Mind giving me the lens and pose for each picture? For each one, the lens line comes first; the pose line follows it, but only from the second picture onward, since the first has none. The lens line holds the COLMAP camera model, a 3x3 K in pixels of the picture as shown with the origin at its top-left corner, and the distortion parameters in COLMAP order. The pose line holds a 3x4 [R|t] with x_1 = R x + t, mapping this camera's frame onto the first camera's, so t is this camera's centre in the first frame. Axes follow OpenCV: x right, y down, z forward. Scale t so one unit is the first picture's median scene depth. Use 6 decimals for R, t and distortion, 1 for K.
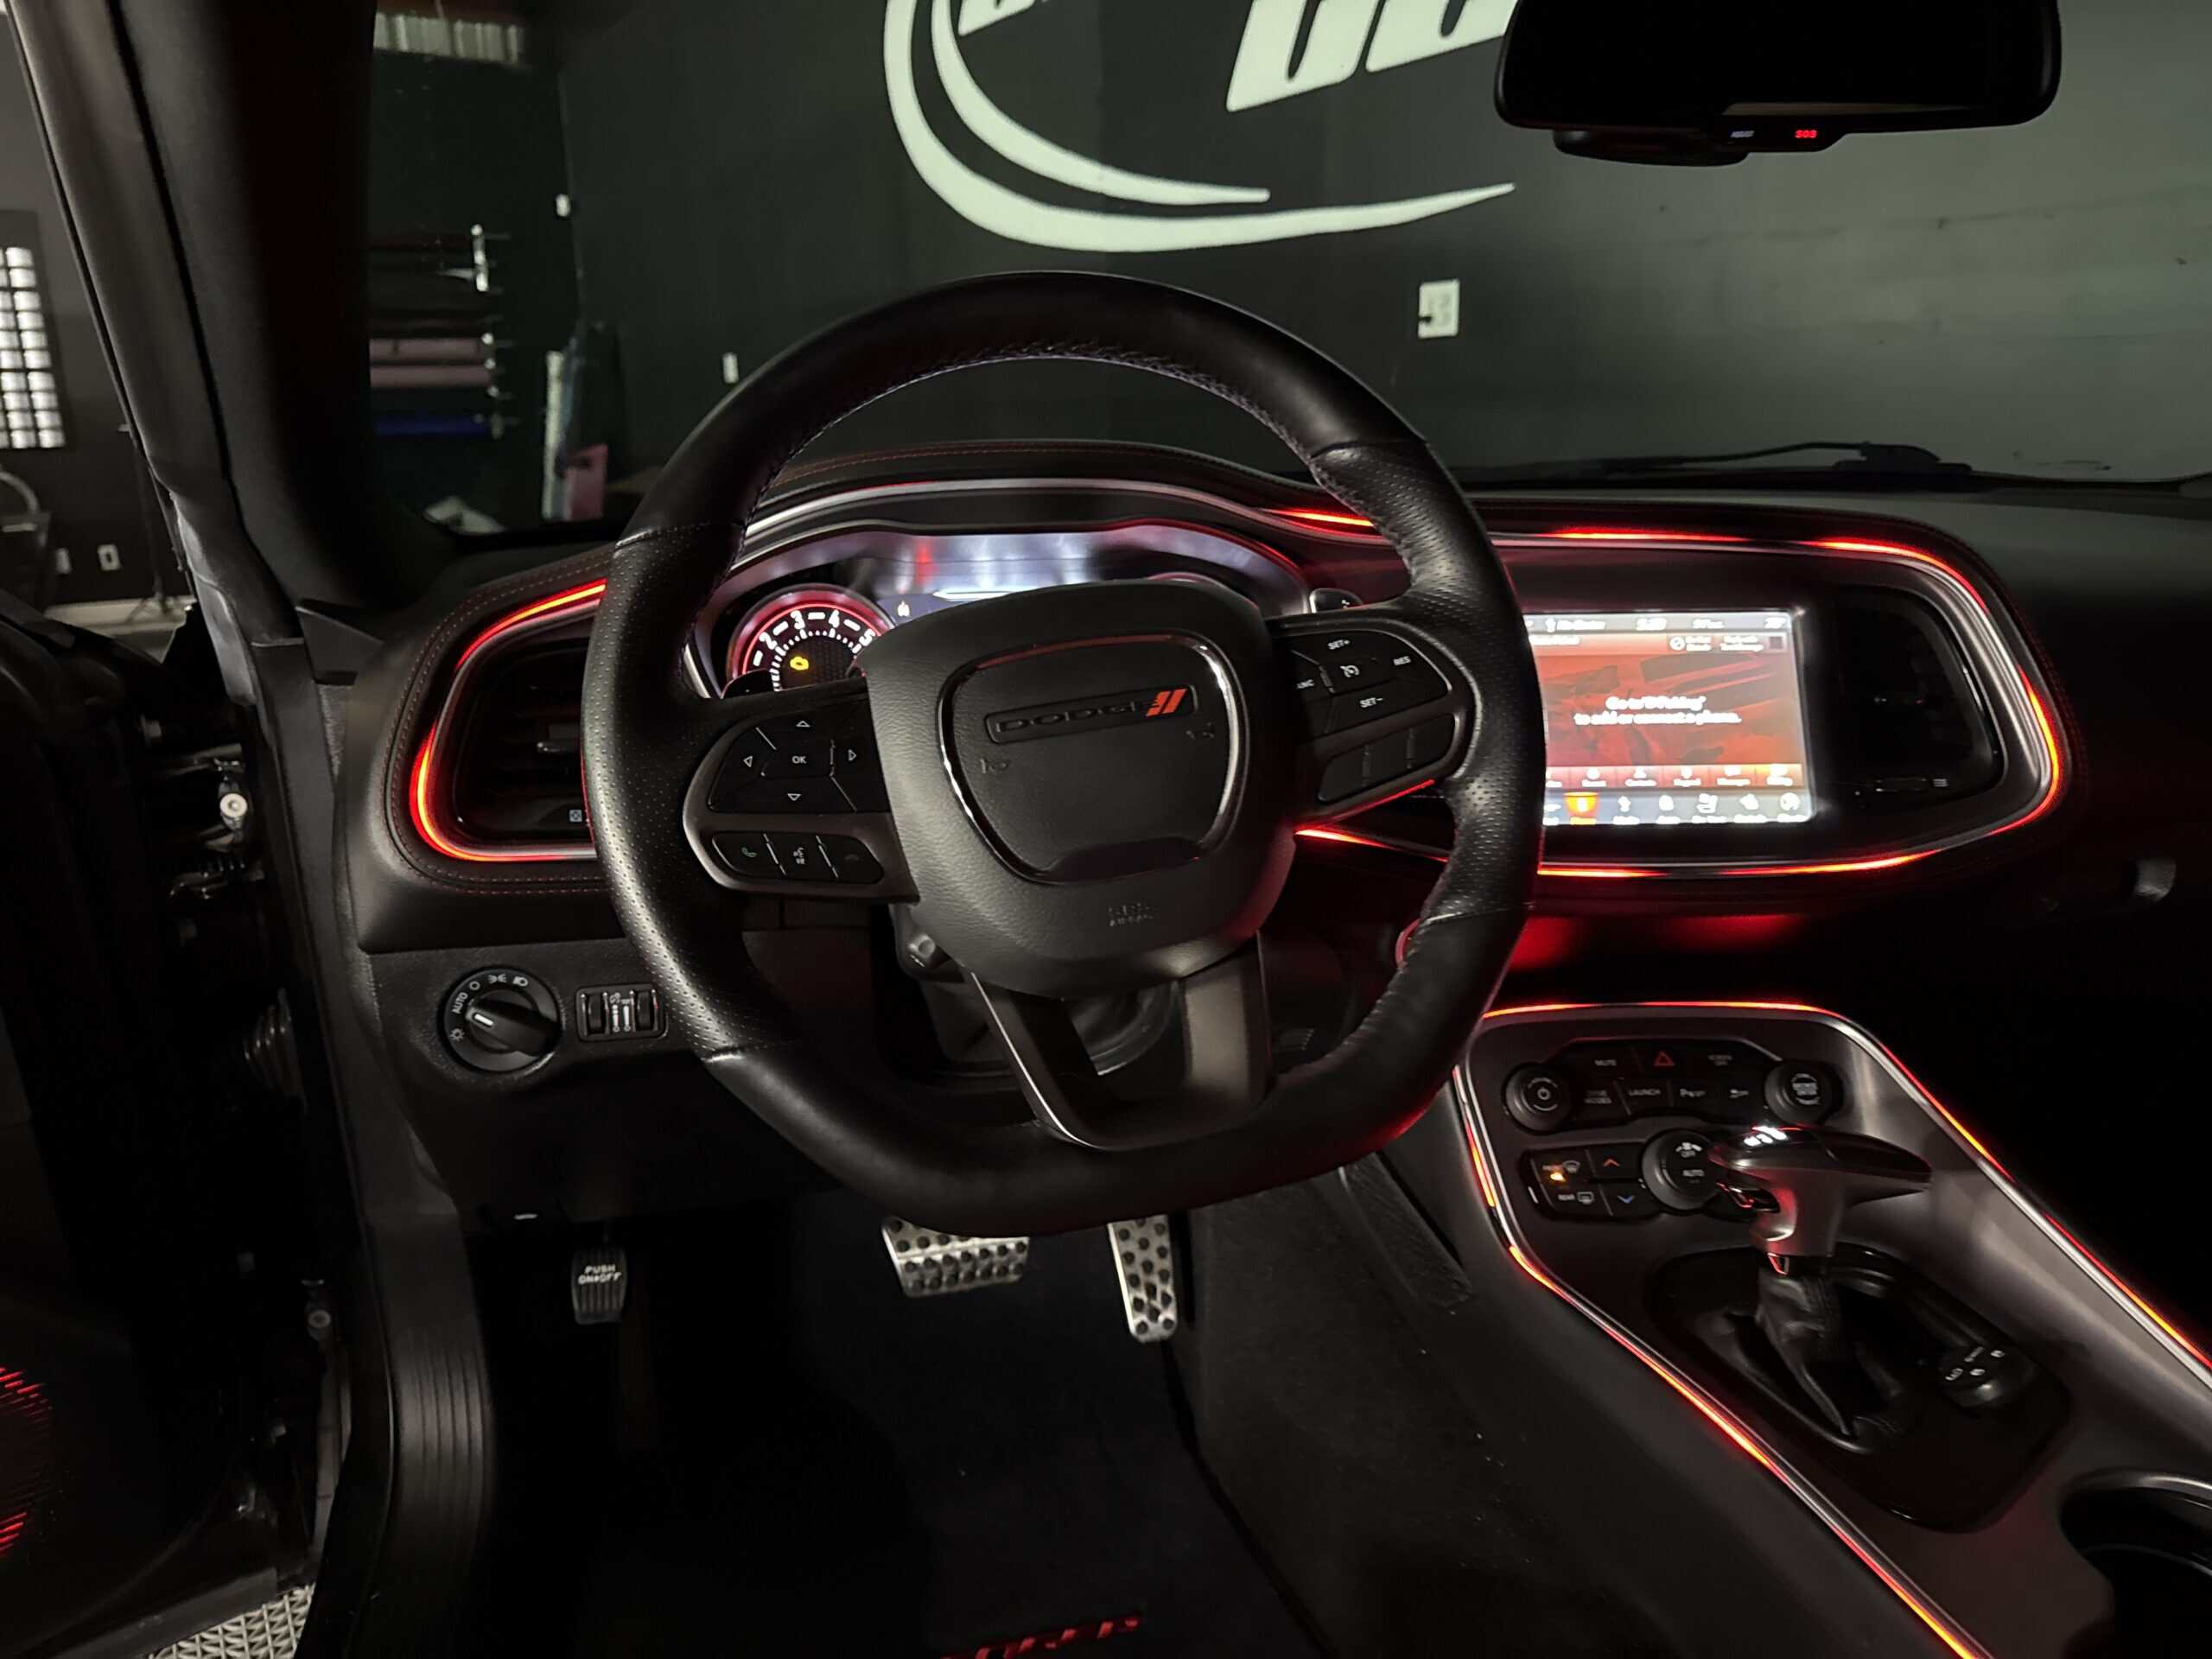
lens RADIAL K [[1567.1, 0, 1115.9], [0, 1567.1, 803.8], [0, 0, 1]] dist [0.060321, -0.102461]
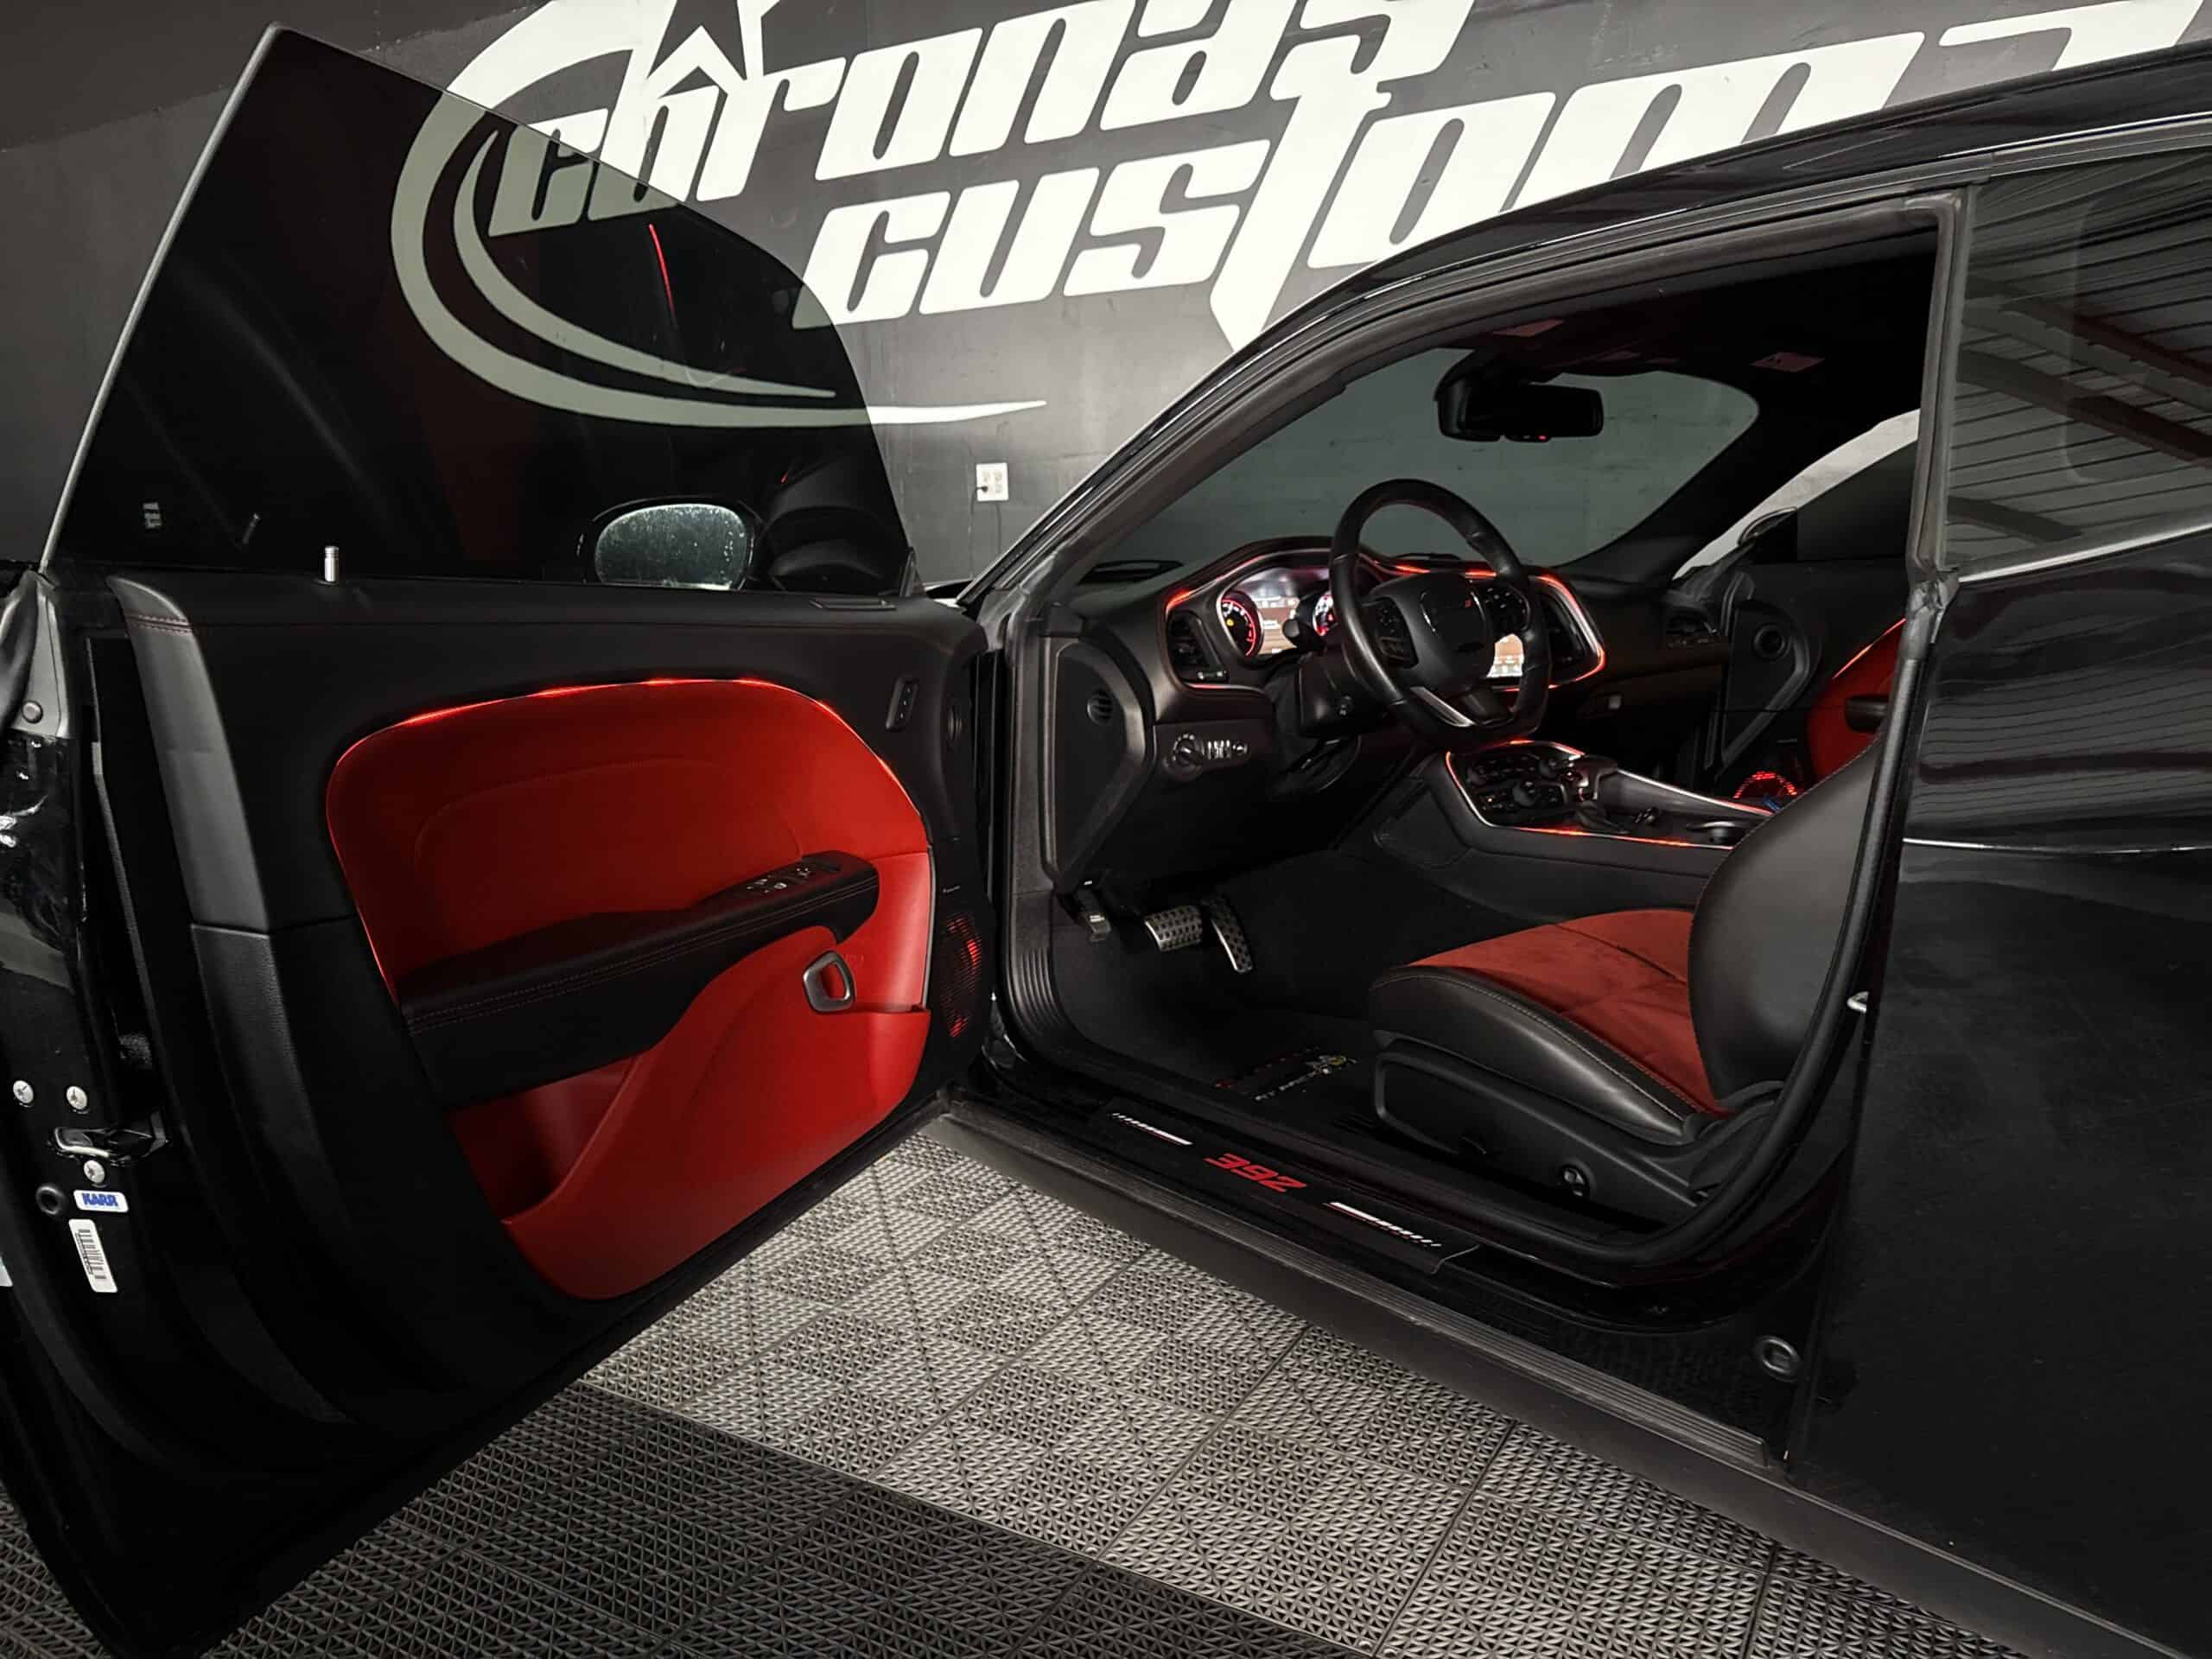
lens RADIAL K [[1550.6, 0, 1106.0], [0, 1550.6, 829.5], [0, 0, 1]] dist [0.064042, -0.083150]
pose [[0.886386, -0.077512, 0.456412, -1.584758], [0.114065, 0.992056, -0.053042, 0.360801], [-0.448675, 0.099076, 0.888186, -1.129894]]
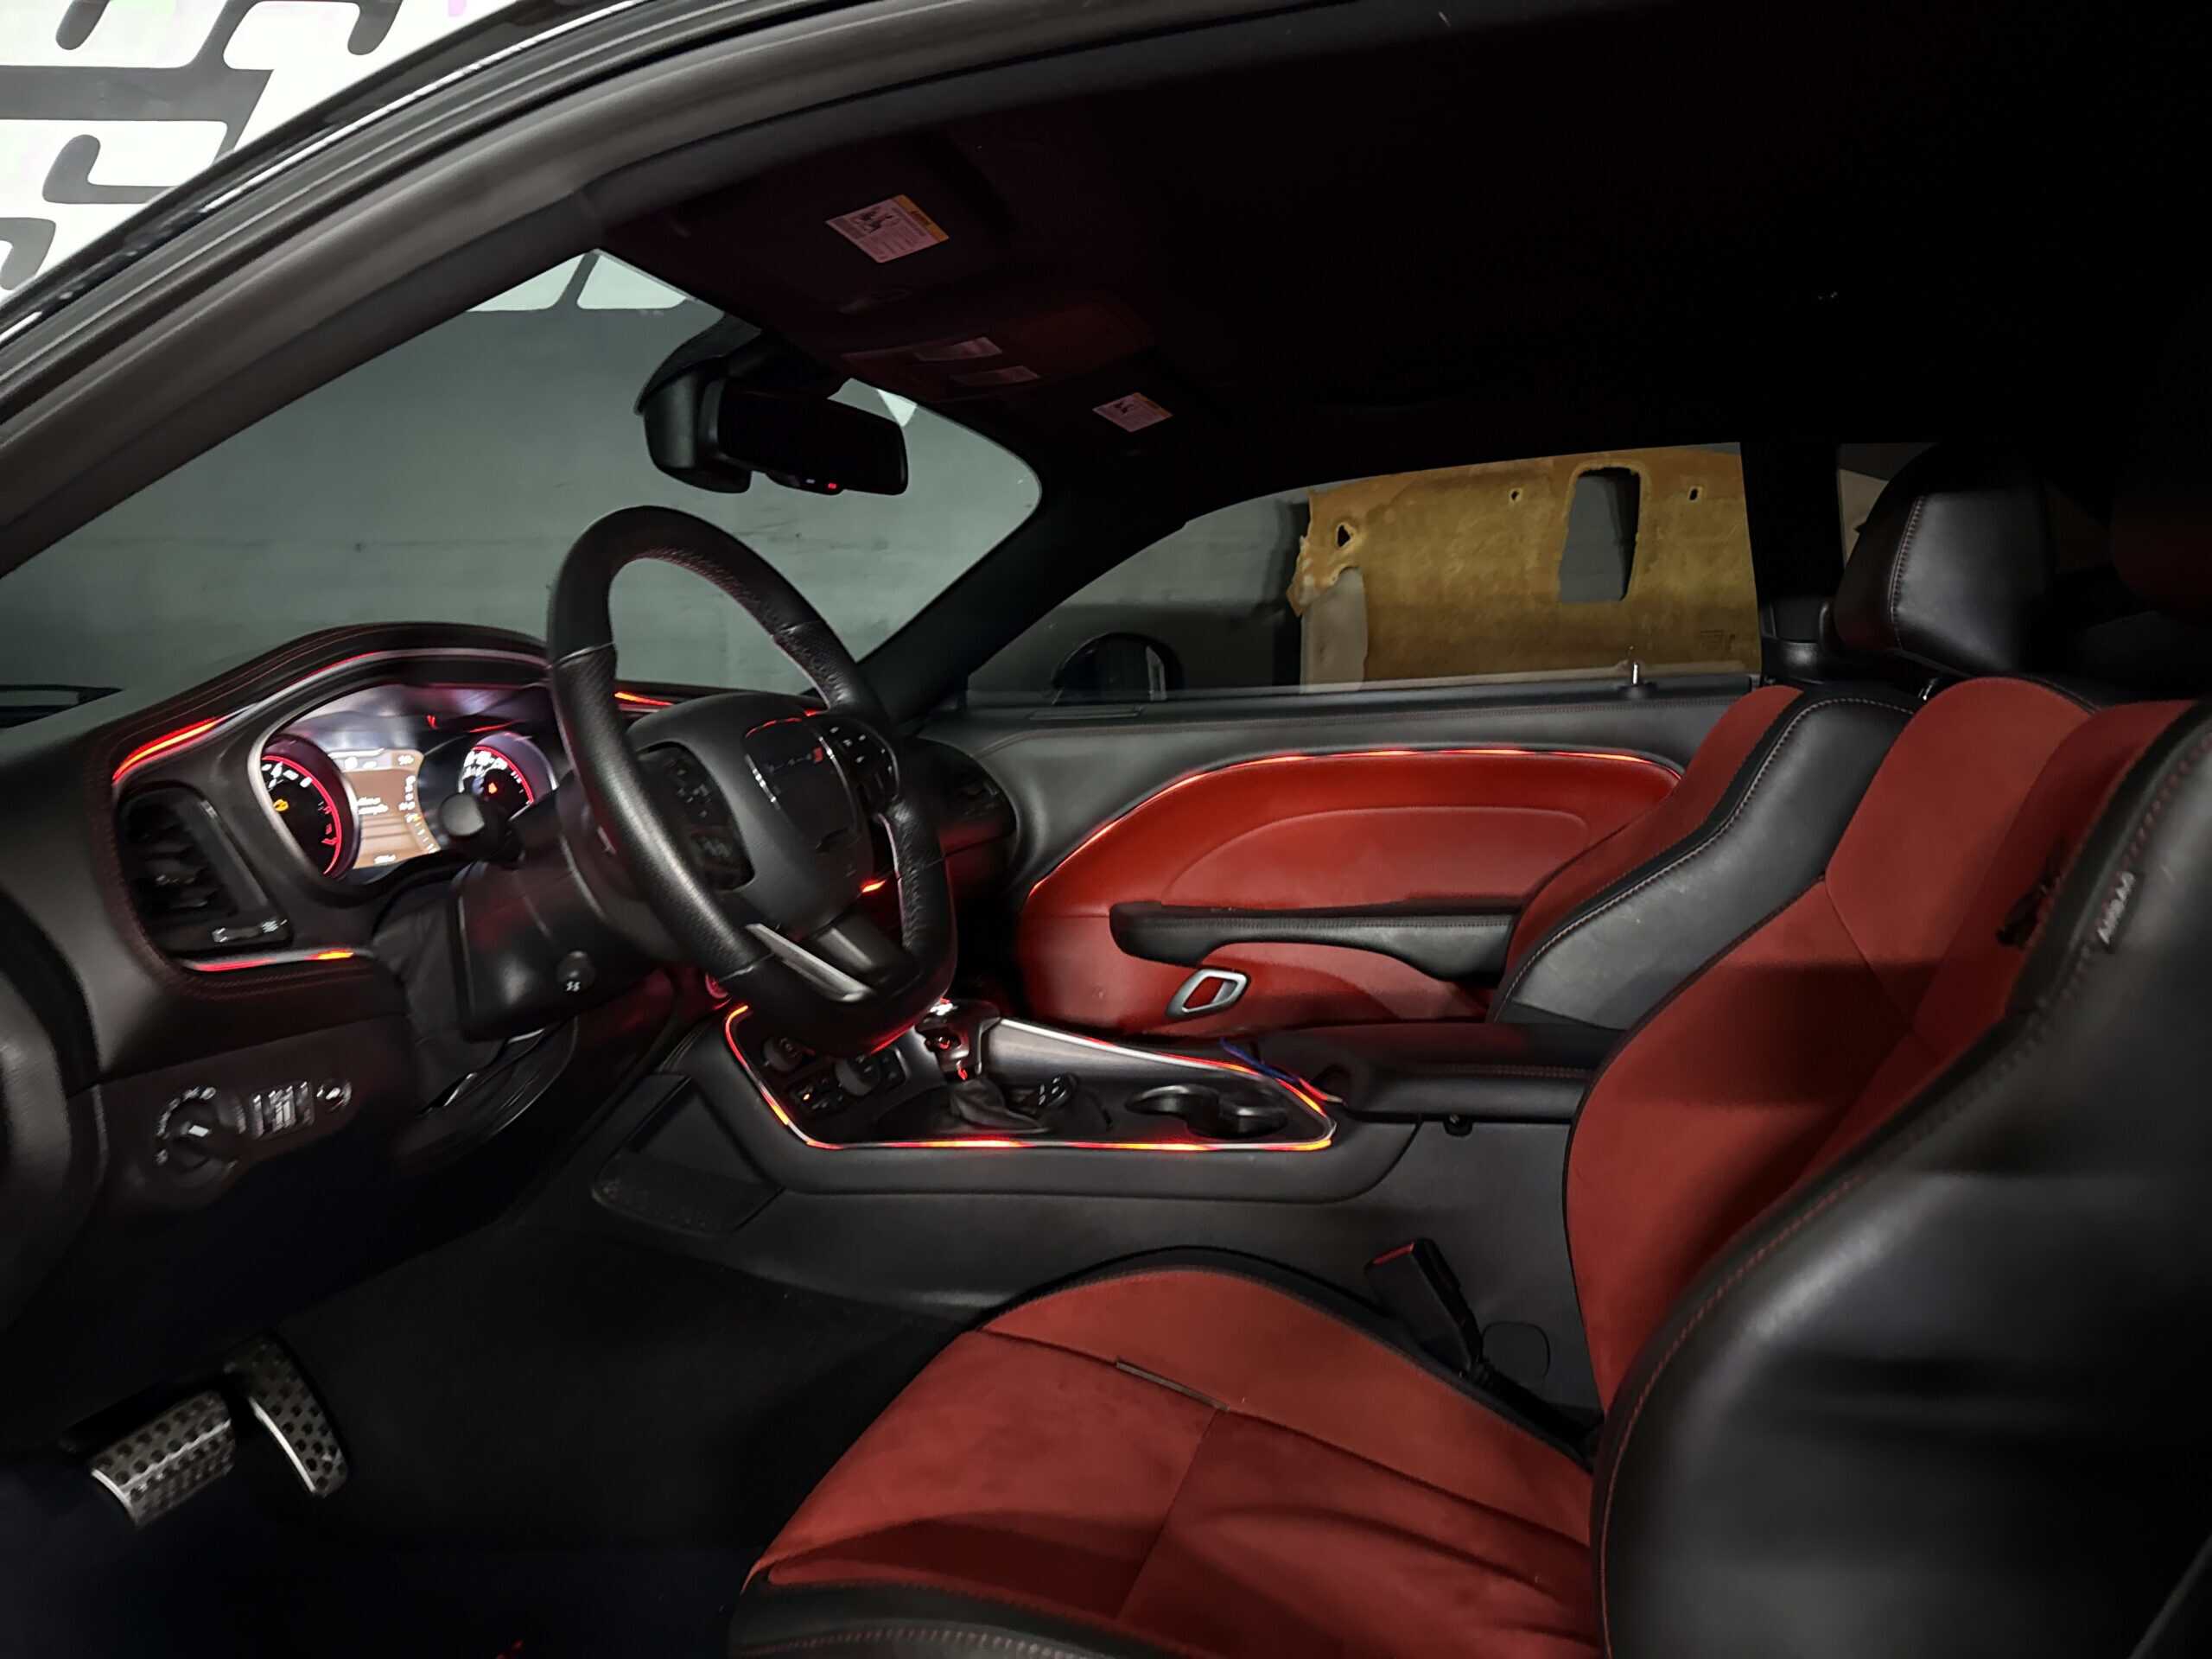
lens RADIAL K [[1550.6, 0, 1106.0], [0, 1550.6, 829.5], [0, 0, 1]] dist [0.064042, -0.083150]
pose [[0.453186, -0.060858, 0.889336, -0.960708], [0.226675, 0.972740, -0.048944, 0.121476], [-0.862114, 0.223771, 0.454627, -0.026382]]
